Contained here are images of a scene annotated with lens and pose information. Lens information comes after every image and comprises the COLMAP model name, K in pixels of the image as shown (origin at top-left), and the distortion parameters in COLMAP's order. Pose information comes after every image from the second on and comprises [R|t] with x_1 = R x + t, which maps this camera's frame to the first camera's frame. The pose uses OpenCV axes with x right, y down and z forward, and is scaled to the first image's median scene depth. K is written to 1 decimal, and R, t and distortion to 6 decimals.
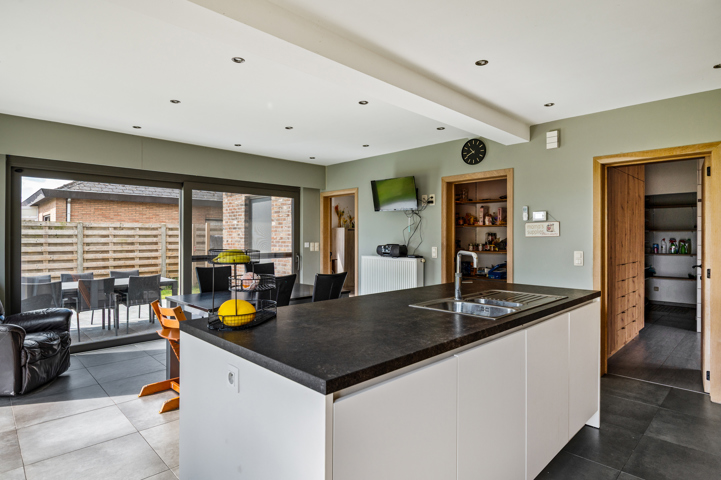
lens RADIAL K [[393.8, 0, 360.3], [0, 393.8, 240.0], [0, 0, 1]] dist [0.003727, -0.006582]
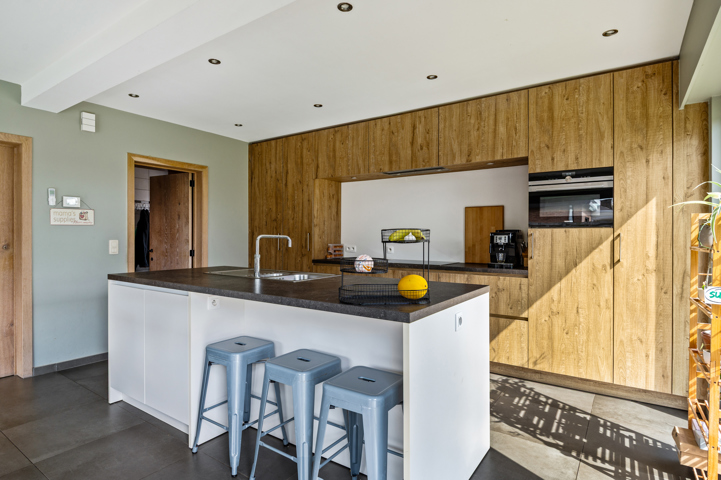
lens RADIAL K [[393.8, 0, 354.7], [0, 393.8, 236.7], [0, 0, 1]] dist [0.003727, -0.006582]
pose [[-0.190094, -0.004407, 0.981756, -0.551718], [0.001892, 0.999986, 0.004855, 0.015149], [-0.981764, 0.002780, -0.190083, 0.553596]]
